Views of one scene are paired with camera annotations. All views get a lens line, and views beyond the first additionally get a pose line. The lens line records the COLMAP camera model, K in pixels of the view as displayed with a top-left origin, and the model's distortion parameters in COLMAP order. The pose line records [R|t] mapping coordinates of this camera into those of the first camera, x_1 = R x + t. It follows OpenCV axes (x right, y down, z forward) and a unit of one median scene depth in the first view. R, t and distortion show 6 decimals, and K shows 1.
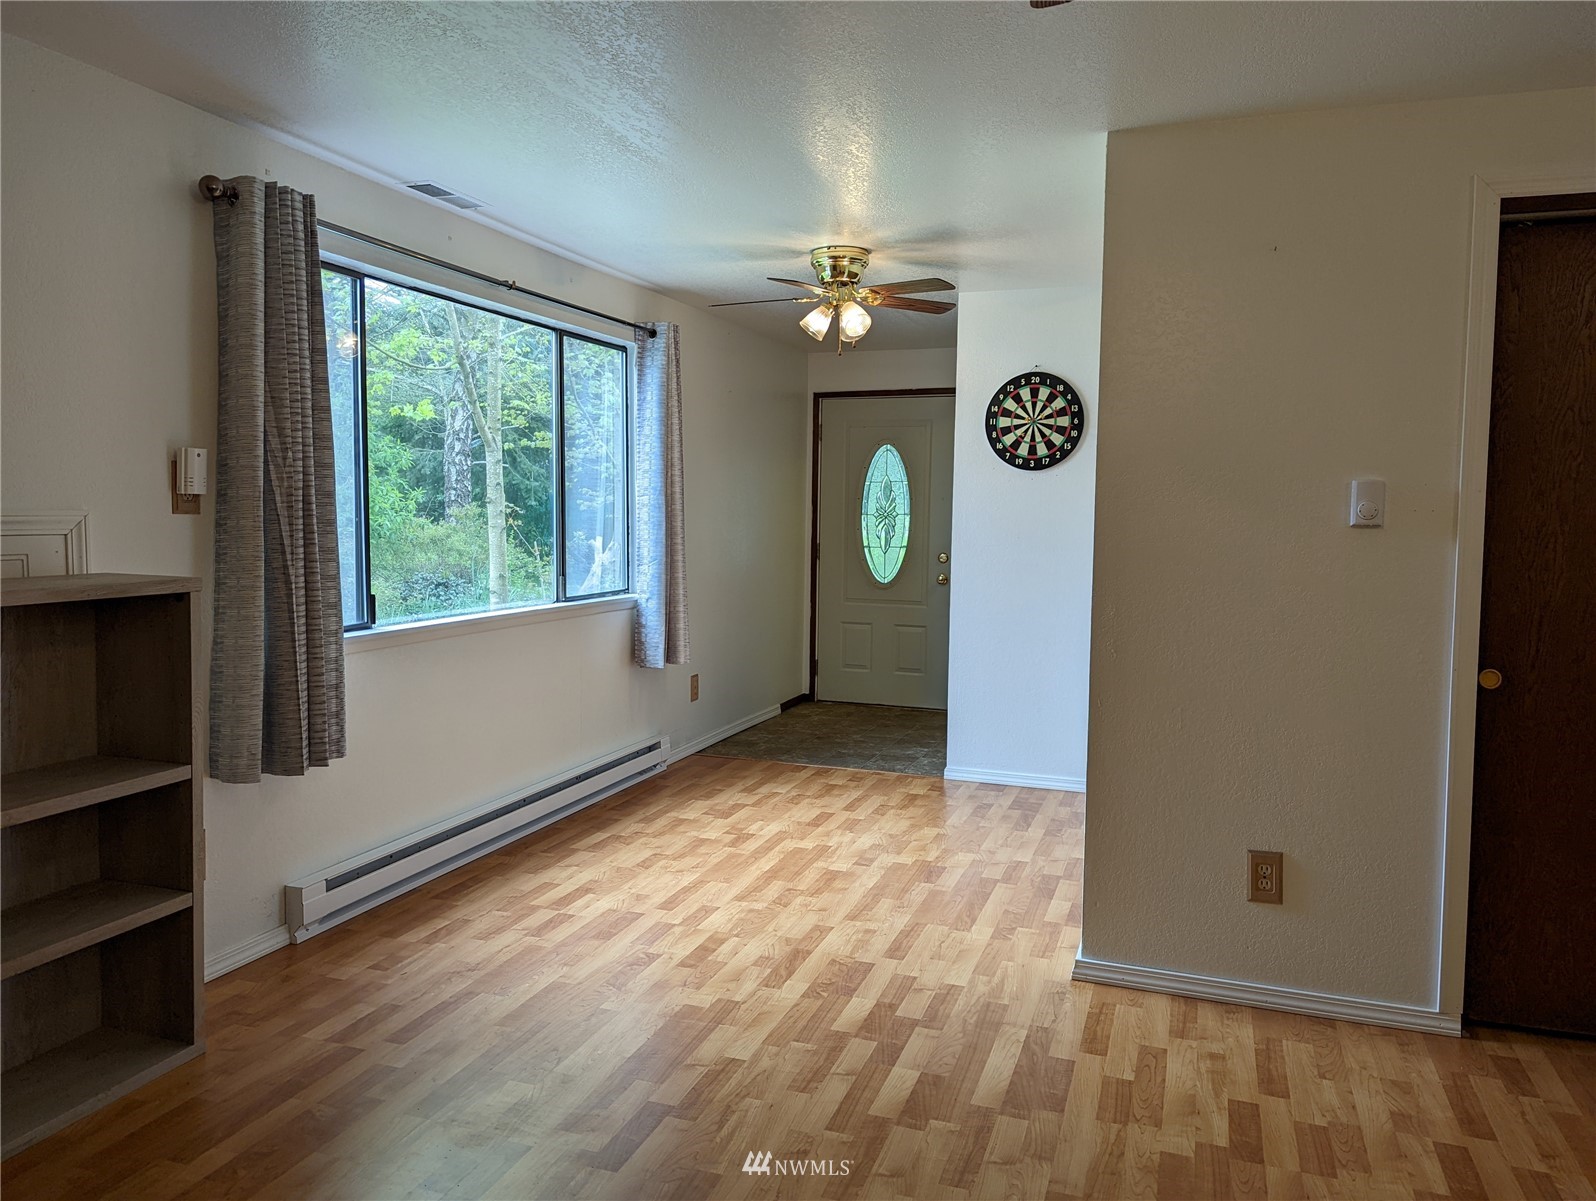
lens RADIAL K [[1157.2, 0, 807.6], [0, 1157.2, 596.2], [0, 0, 1]] dist [0.050321, -0.002705]
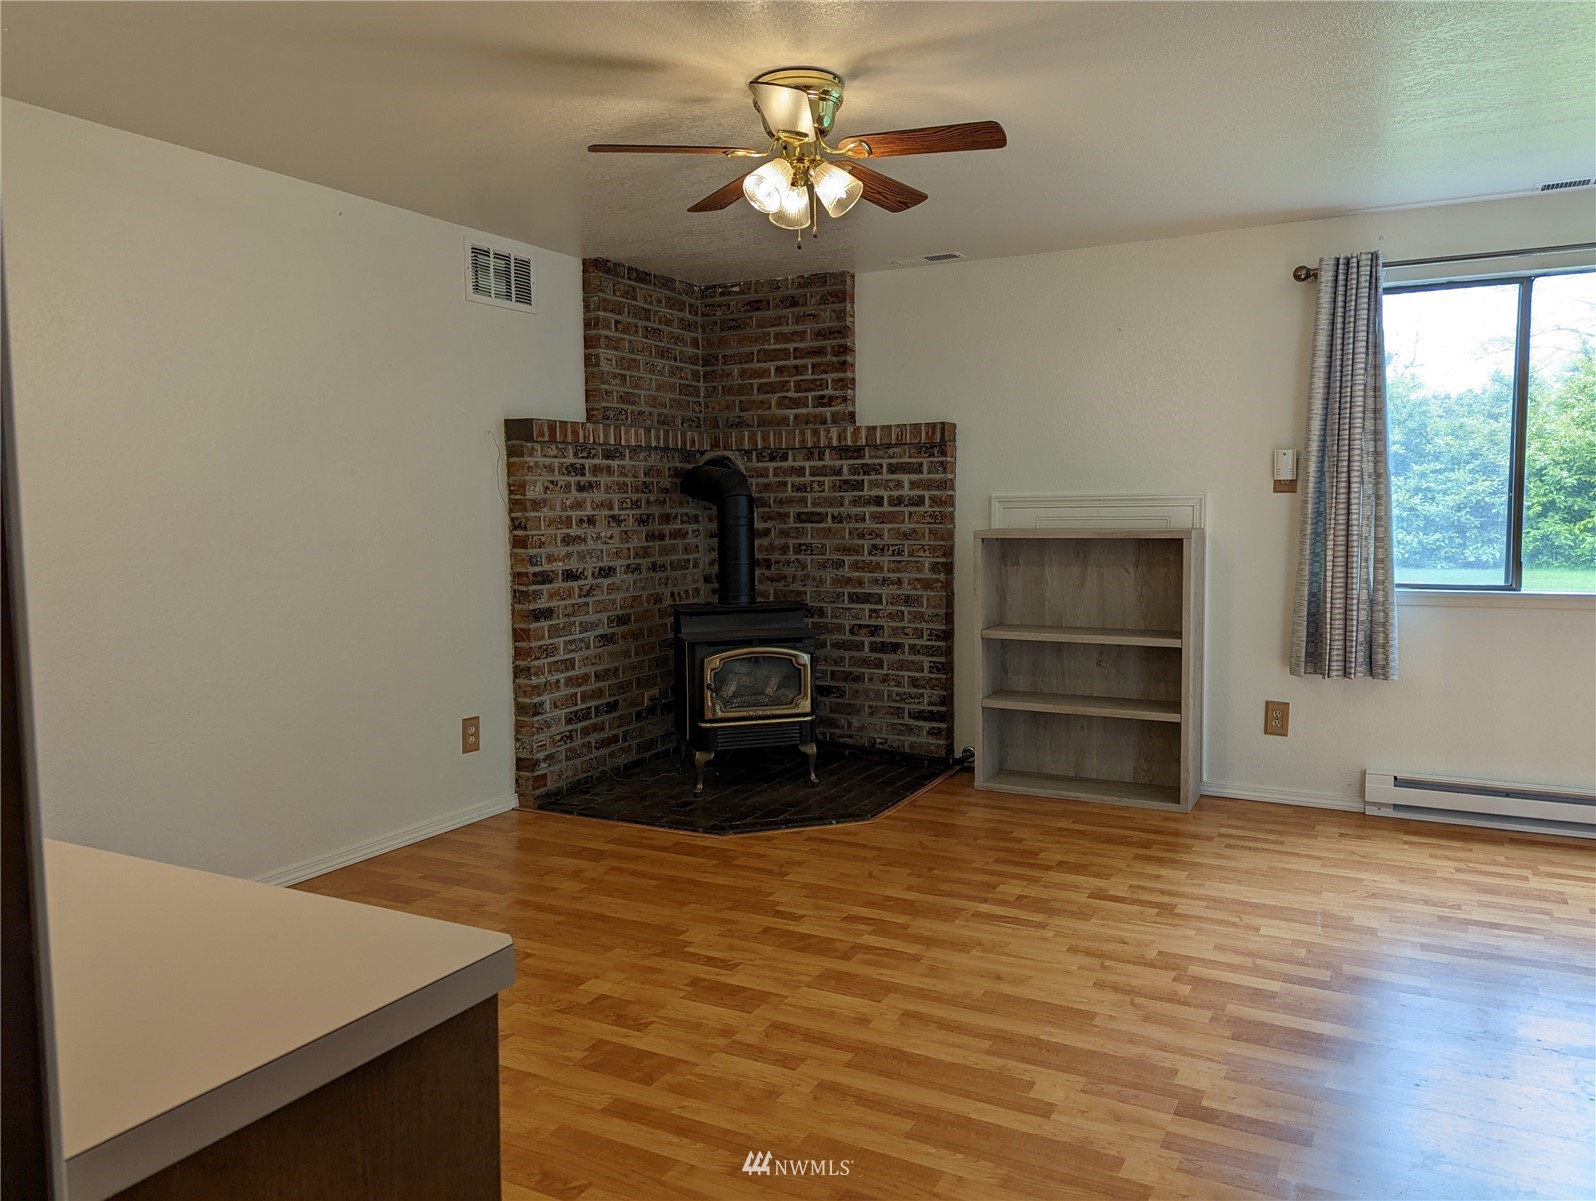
lens RADIAL K [[1157.2, 0, 807.6], [0, 1157.2, 596.2], [0, 0, 1]] dist [0.050321, -0.002705]
pose [[-0.150431, 0.067801, -0.986293, 0.973928], [-0.065820, 0.994745, 0.078421, -0.012993], [0.986427, 0.076715, -0.145178, 0.558037]]
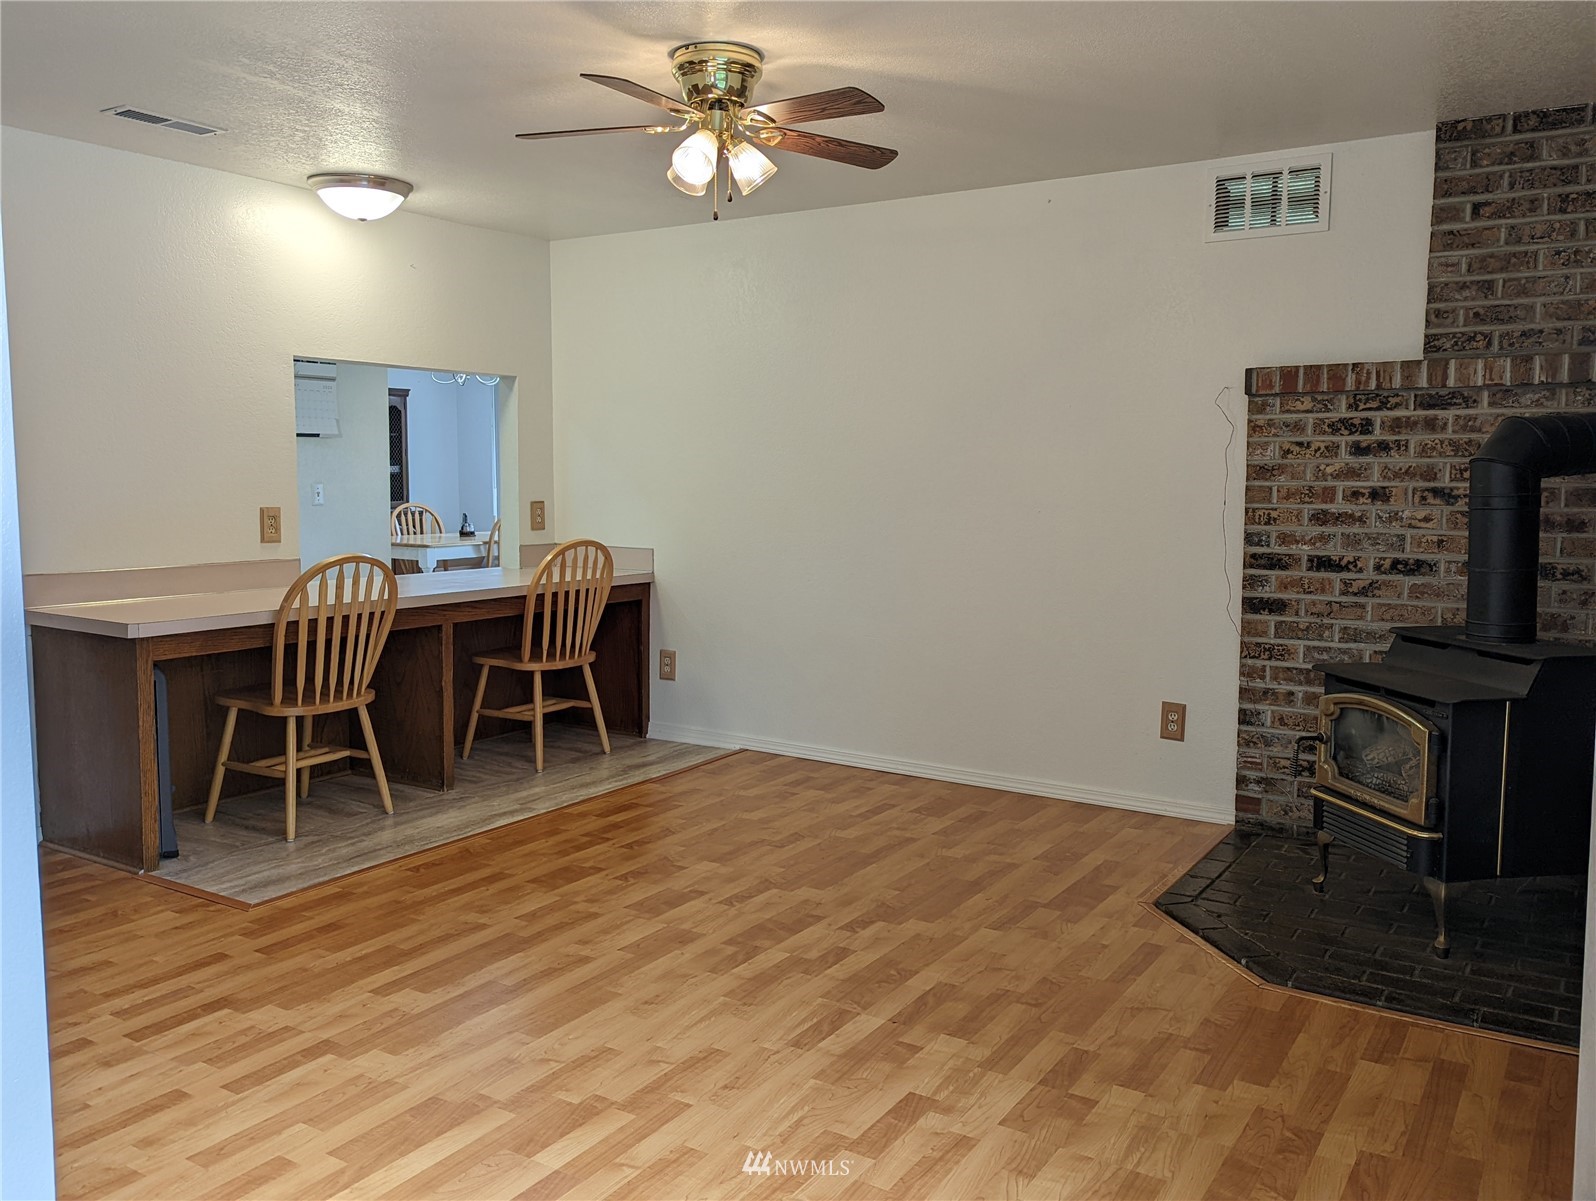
lens RADIAL K [[1299.1, 0, 798.9], [0, 1299.1, 590.7], [0, 0, 1]] dist [0.085241, -0.101463]
pose [[-0.972008, -0.040061, 0.231508, -0.215237], [-0.000081, 0.985413, 0.170180, -0.096372], [-0.234949, 0.165398, -0.957832, 1.395468]]
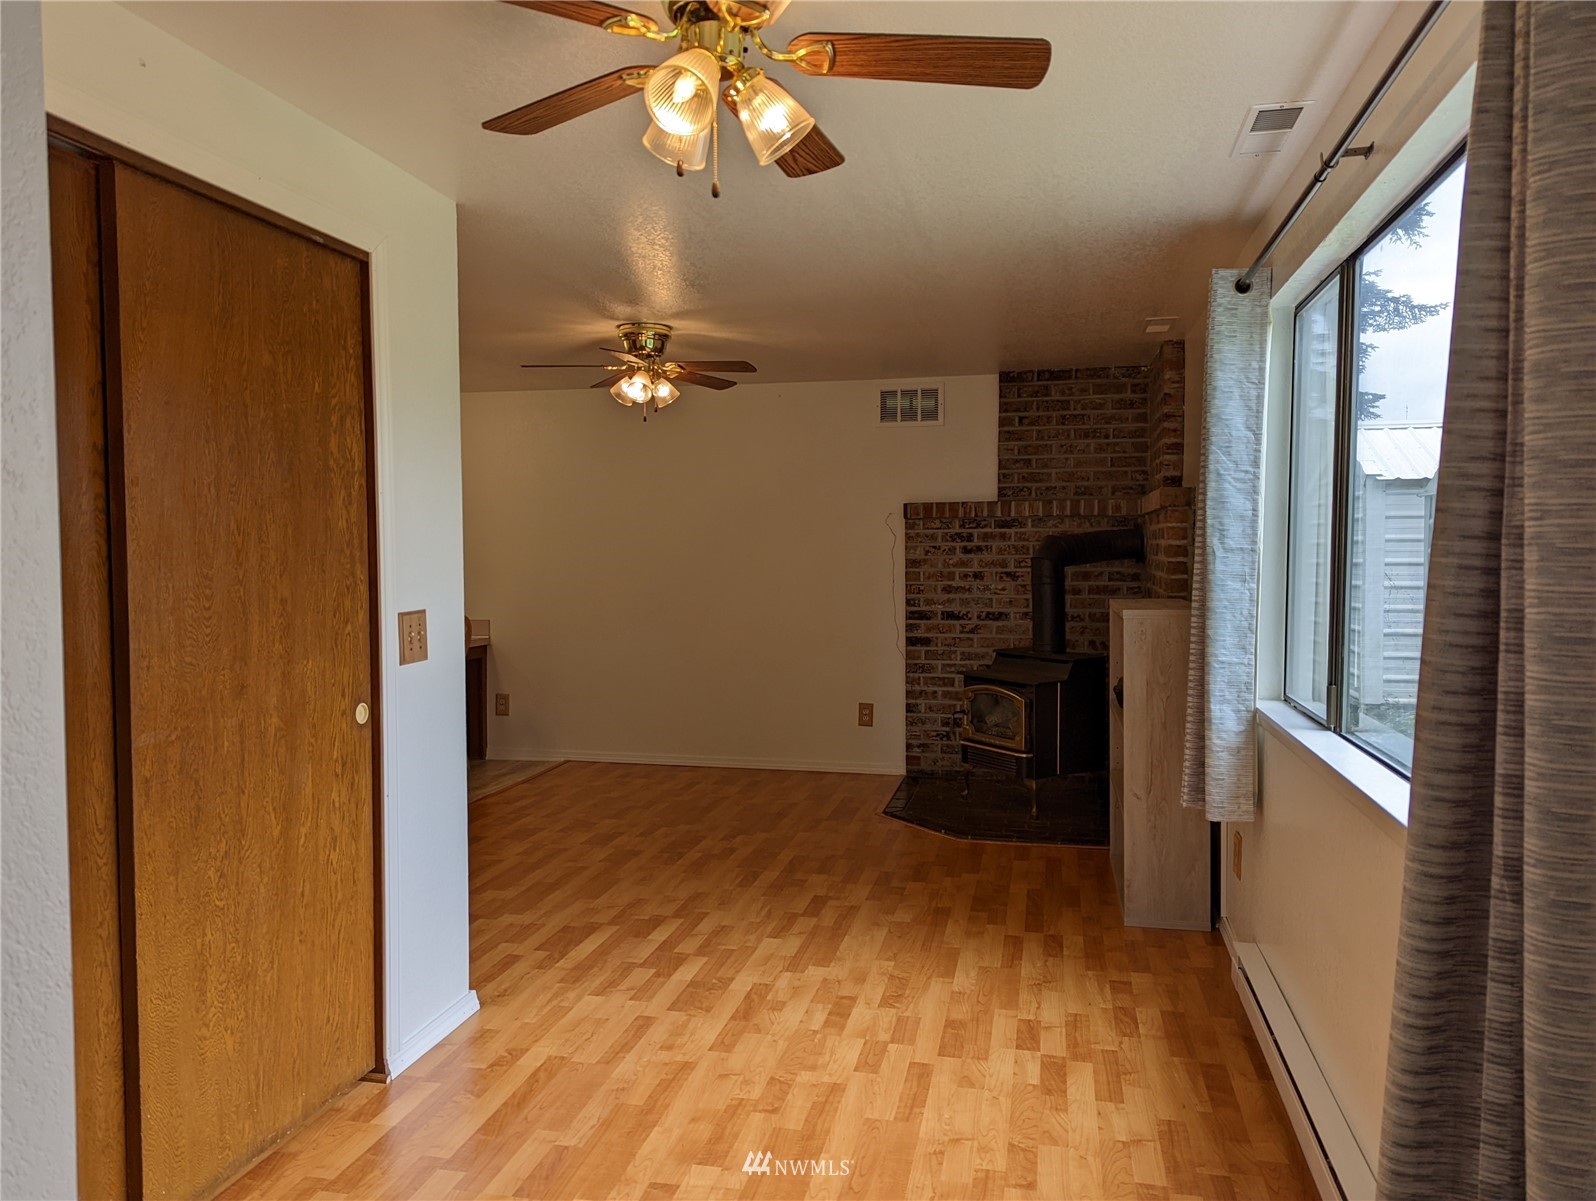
lens RADIAL K [[1161.9, 0, 798.0], [0, 1161.9, 600.5], [0, 0, 1]] dist [0.074747, -0.000543]
pose [[-0.993630, -0.005835, -0.112540, 0.060489], [-0.019449, 0.992553, 0.120252, -0.161163], [0.111000, 0.121674, -0.986344, 1.949023]]
